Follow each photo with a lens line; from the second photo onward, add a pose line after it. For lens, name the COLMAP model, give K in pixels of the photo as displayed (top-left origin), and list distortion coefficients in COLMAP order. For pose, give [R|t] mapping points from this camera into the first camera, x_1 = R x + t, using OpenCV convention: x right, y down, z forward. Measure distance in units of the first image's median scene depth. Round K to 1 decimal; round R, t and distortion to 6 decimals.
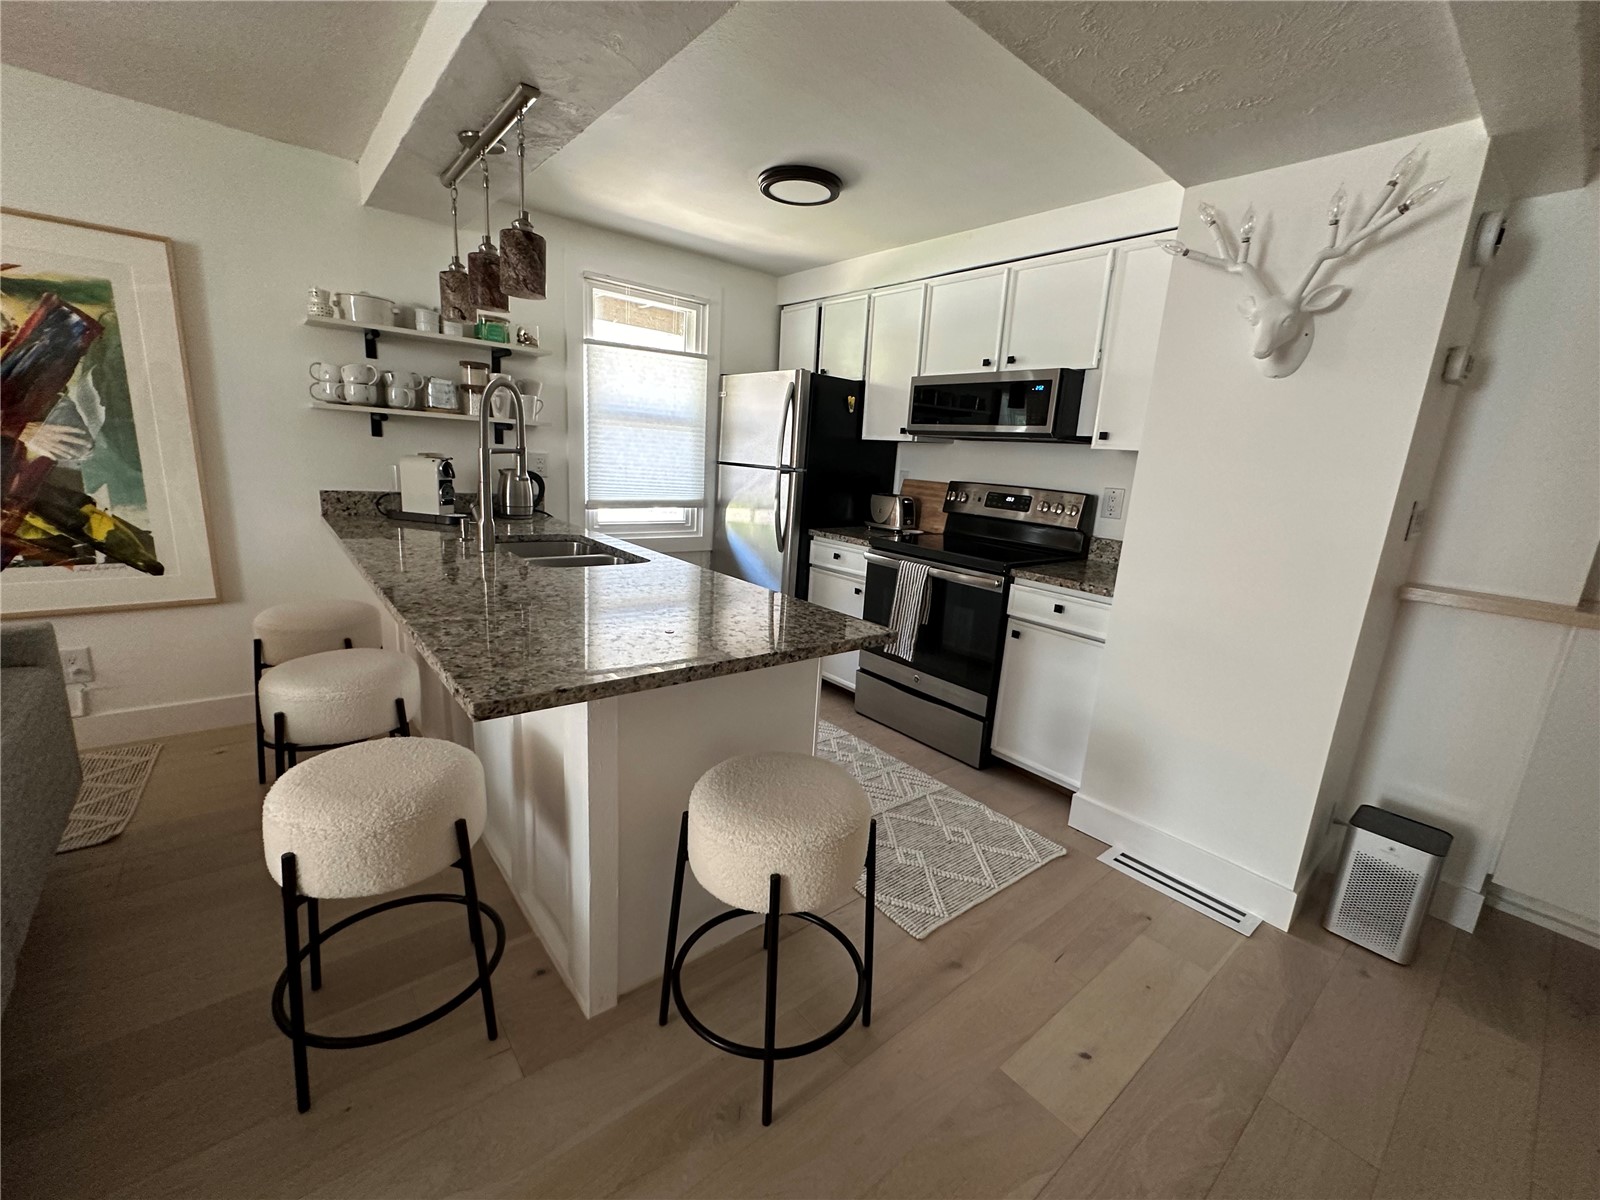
lens RADIAL K [[649.9, 0, 801.6], [0, 649.9, 606.5], [0, 0, 1]] dist [-0.006573, 0.001569]
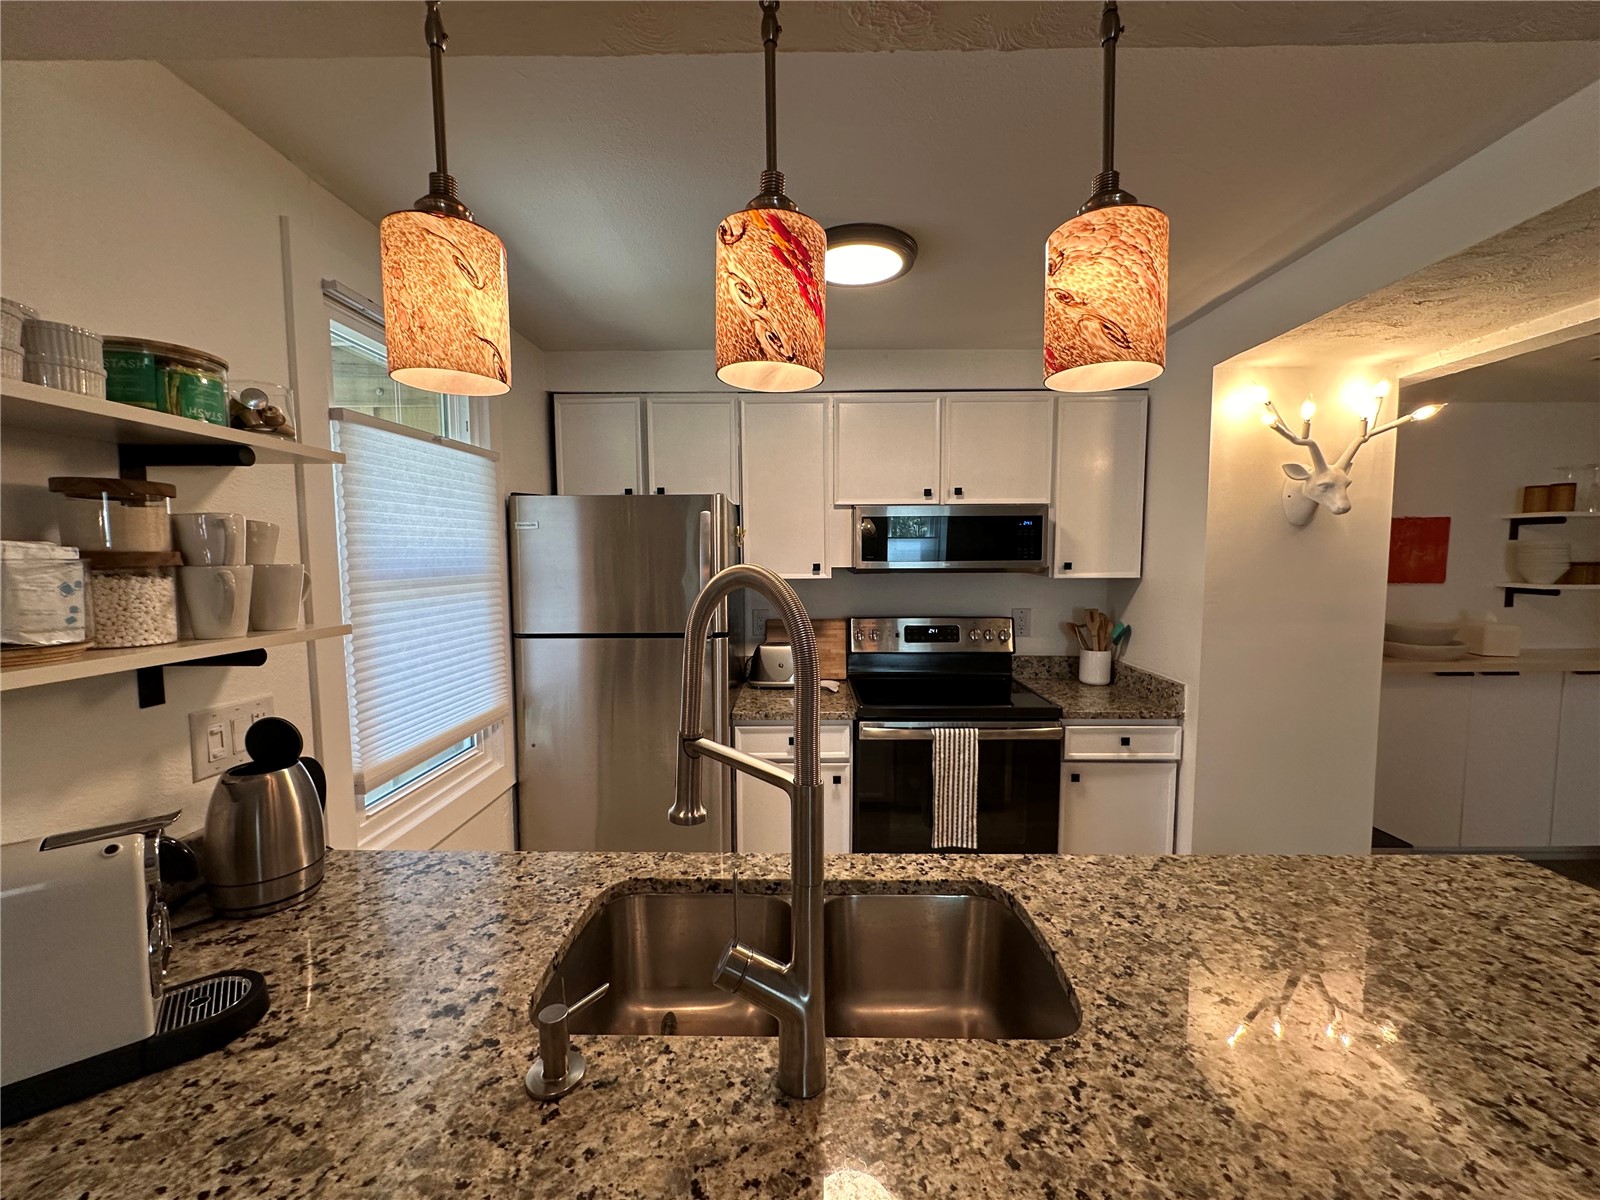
lens RADIAL K [[649.9, 0, 802.3], [0, 649.9, 597.2], [0, 0, 1]] dist [-0.006573, 0.001569]
pose [[0.641241, -0.117115, 0.758350, -0.597987], [0.219393, 0.975011, -0.034938, -0.264134], [-0.735308, 0.188780, 0.650911, 0.623644]]
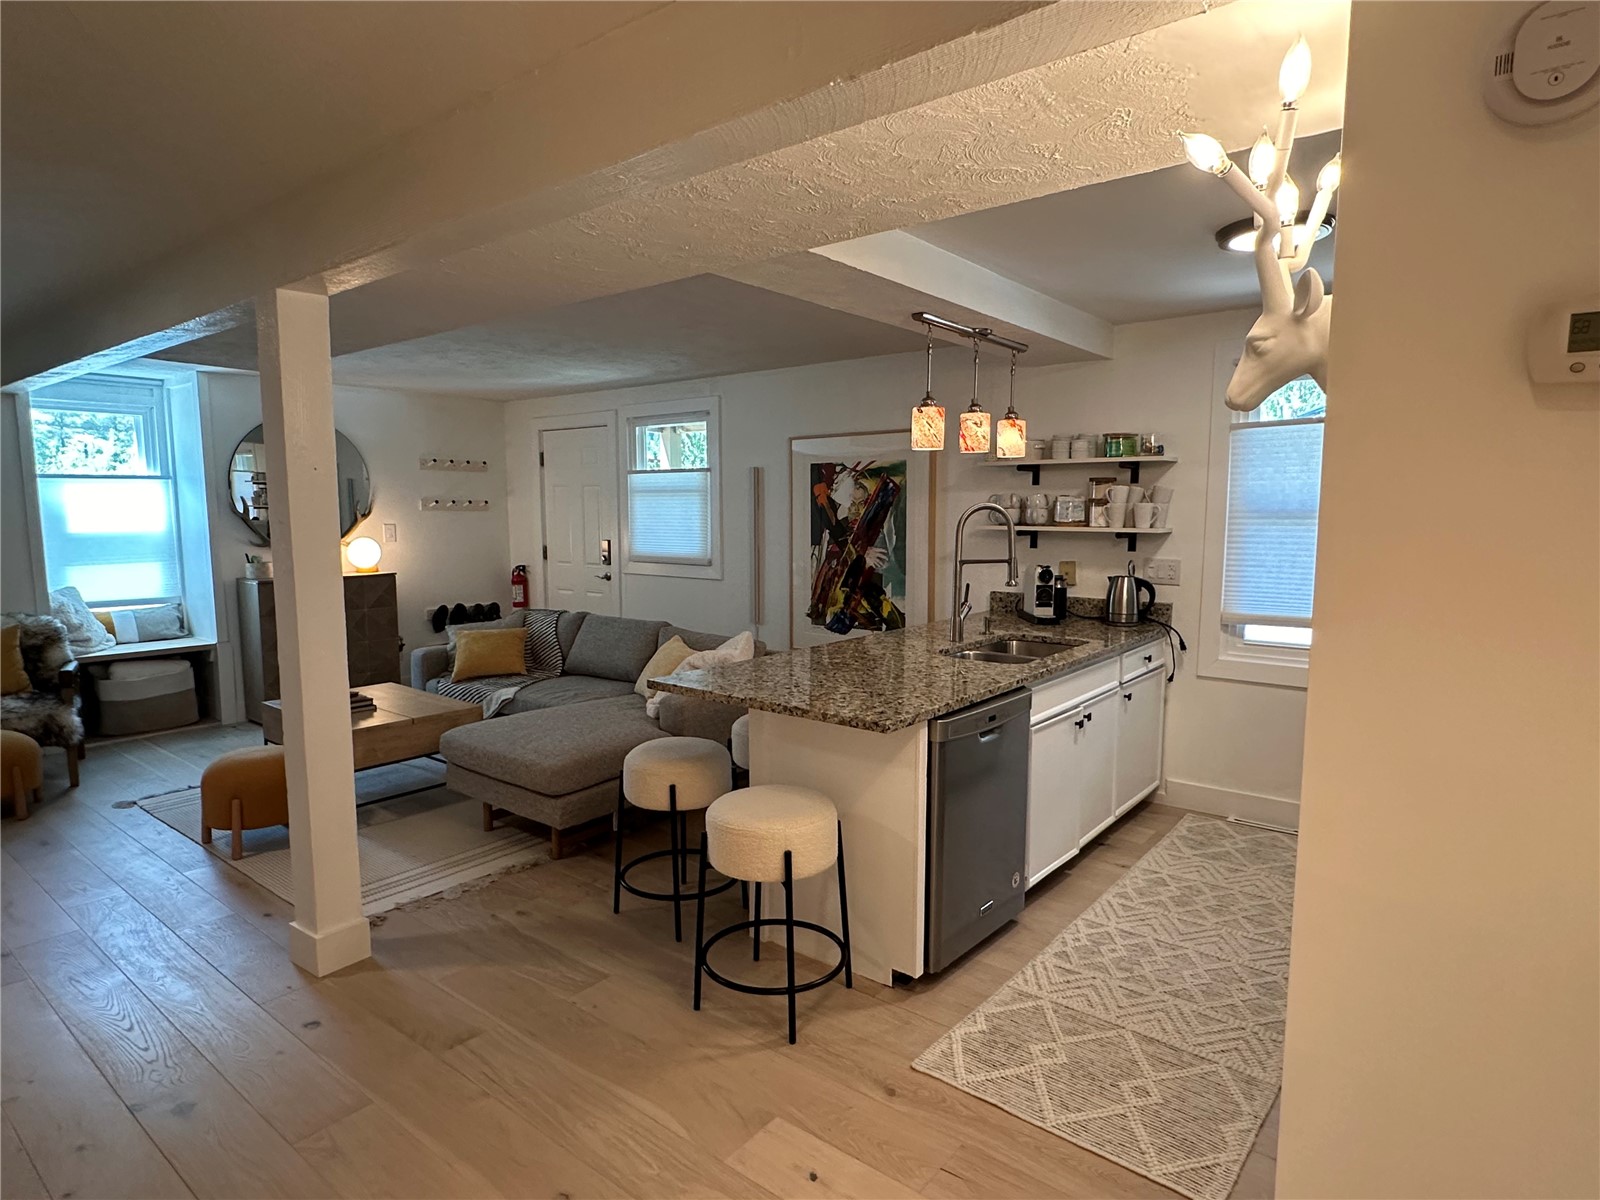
lens RADIAL K [[893.6, 0, 788.0], [0, 893.6, 615.6], [0, 0, 1]] dist [-0.004407, -0.001106]
pose [[0.193342, 0.054629, -0.979609, 0.933737], [-0.207286, 0.978185, 0.013638, -0.076734], [0.958984, 0.200422, 0.200448, 0.288682]]
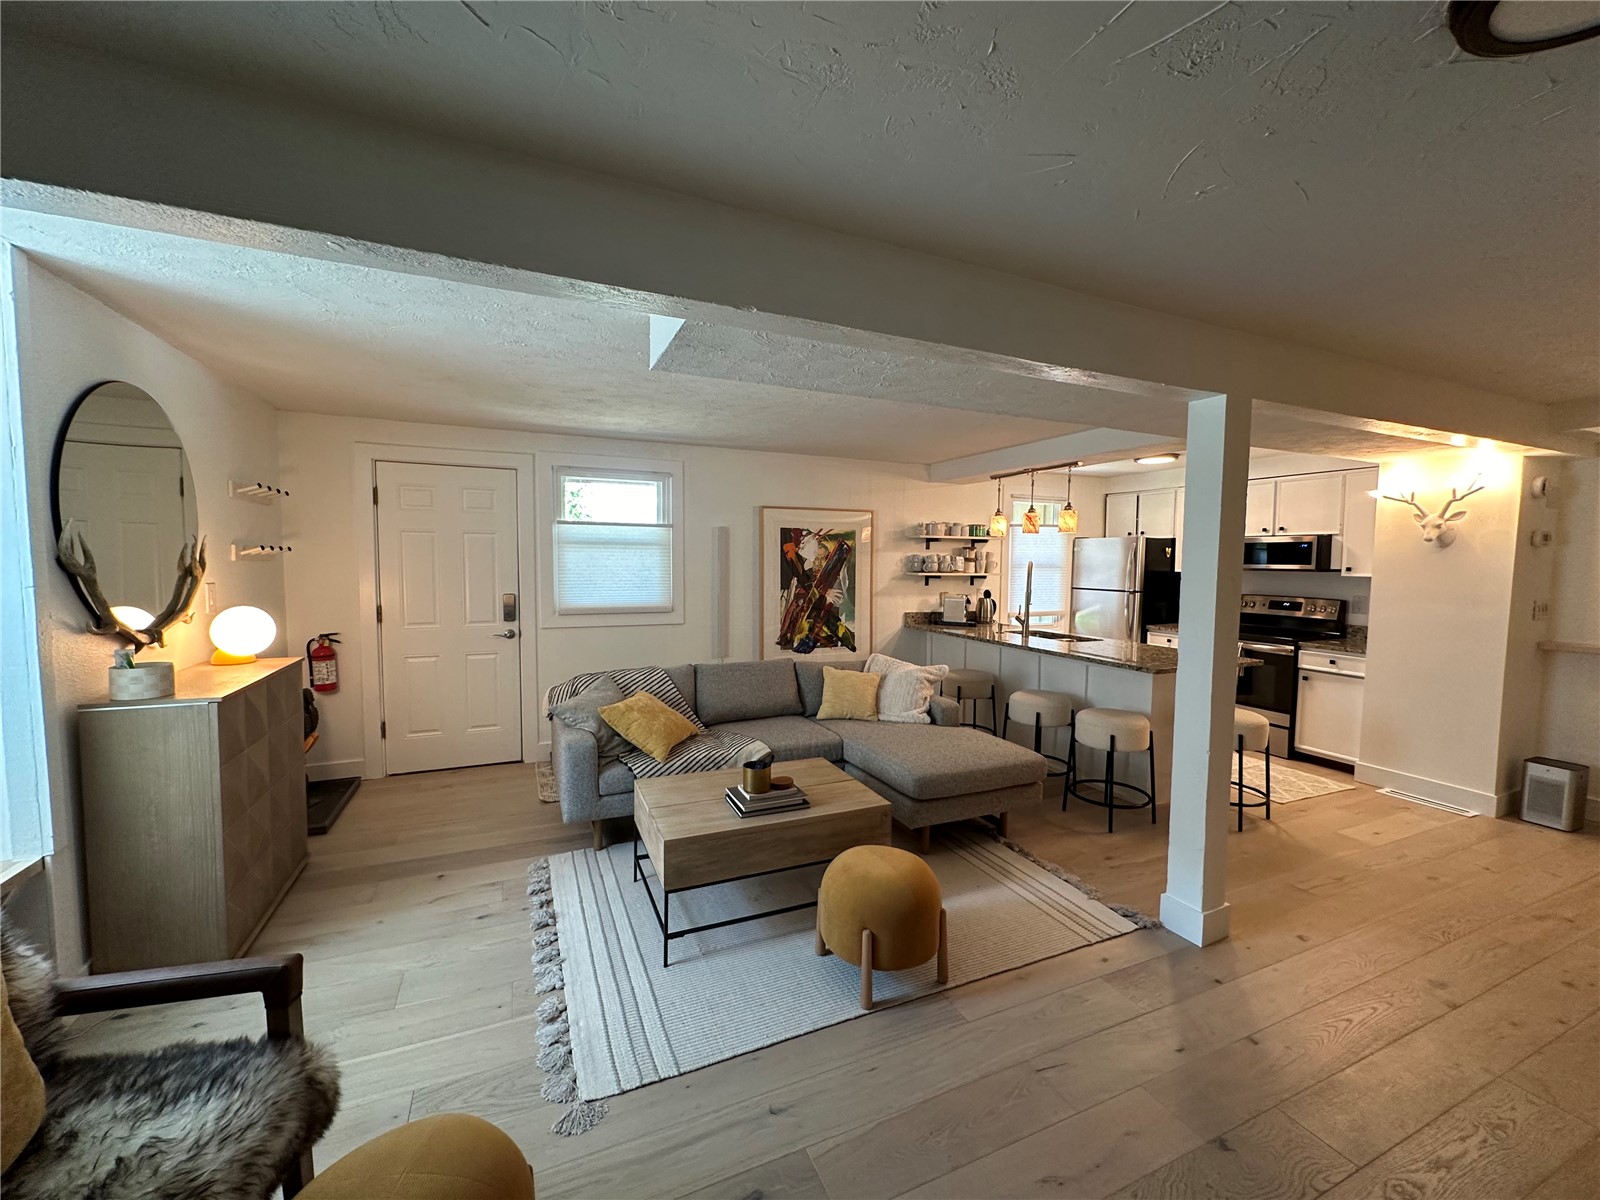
lens RADIAL K [[649.9, 0, 792.0], [0, 649.9, 602.8], [0, 0, 1]] dist [-0.006573, 0.001569]
pose [[0.960549, -0.036586, -0.275693, -0.539805], [-0.011098, 0.985477, -0.169445, 0.156679], [0.277889, 0.165820, 0.946193, -1.142763]]
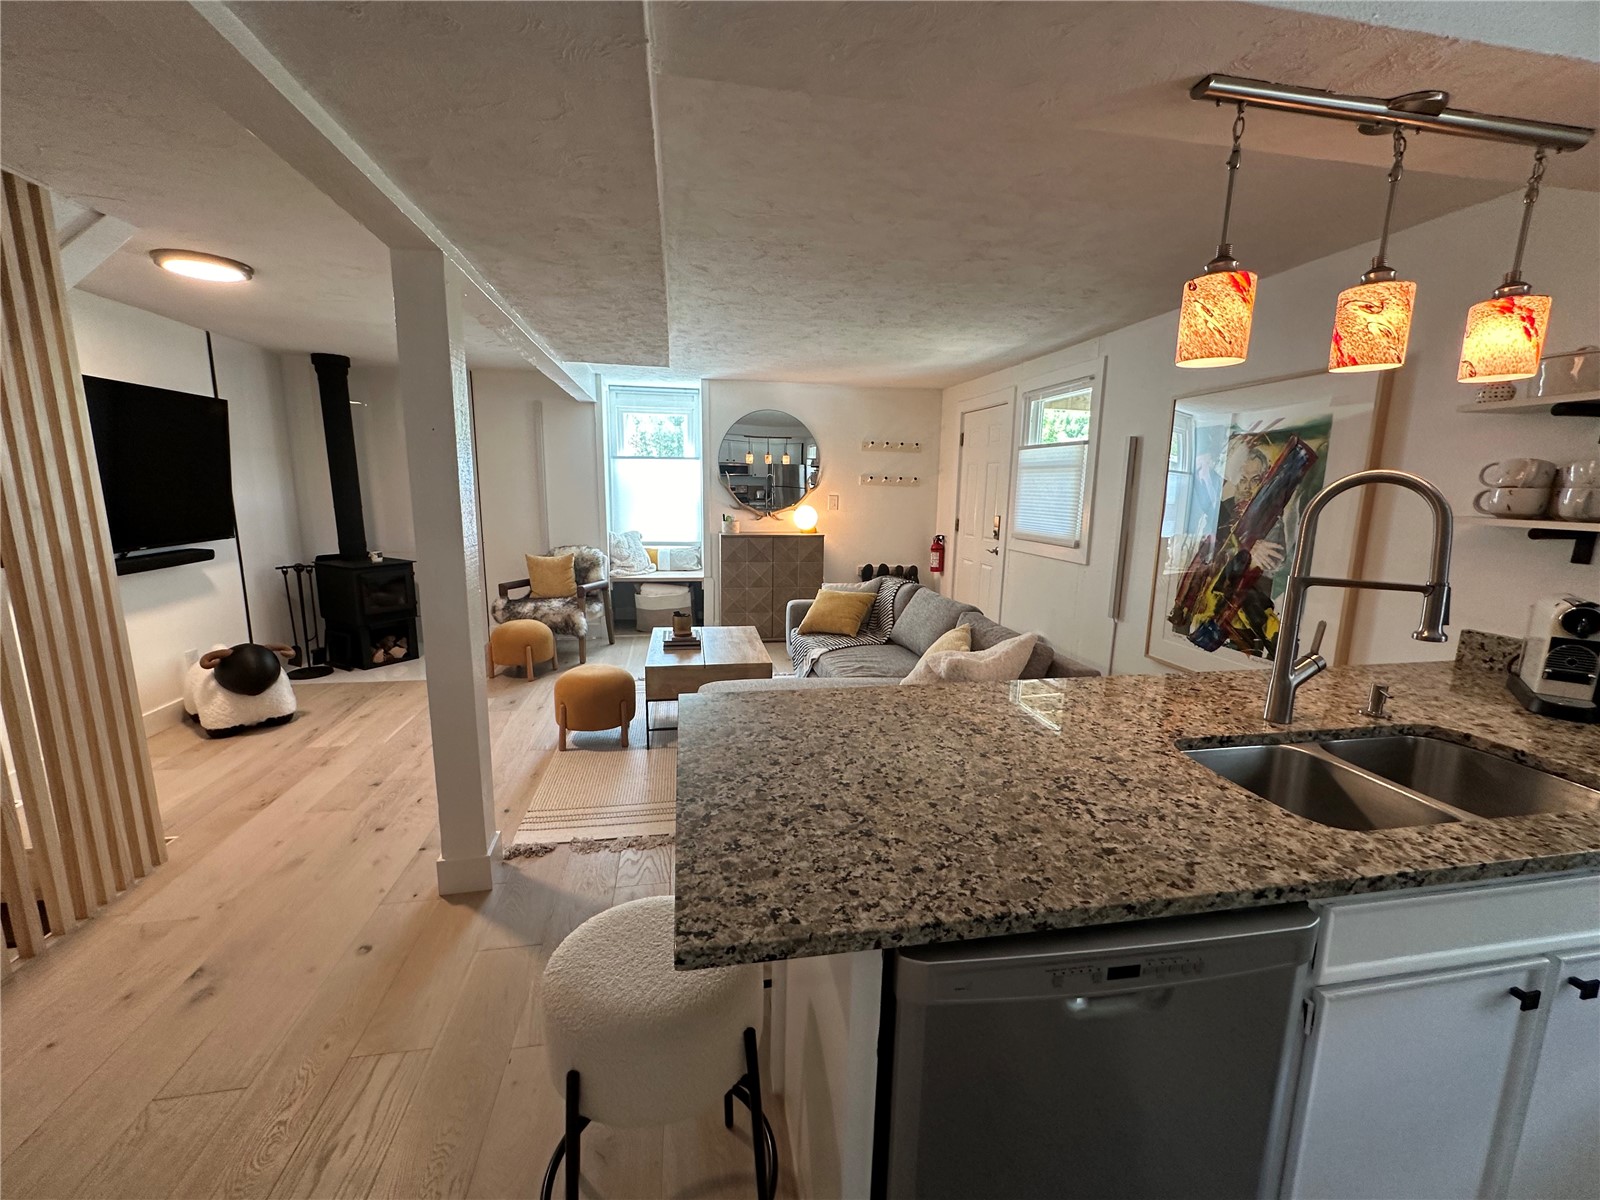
lens RADIAL K [[649.9, 0, 799.9], [0, 649.9, 606.6], [0, 0, 1]] dist [-0.006573, 0.001569]
pose [[-0.490904, 0.089506, -0.866604, 0.291111], [-0.241106, 0.941900, 0.233862, -0.201786], [0.837187, 0.323747, -0.440802, 0.707216]]
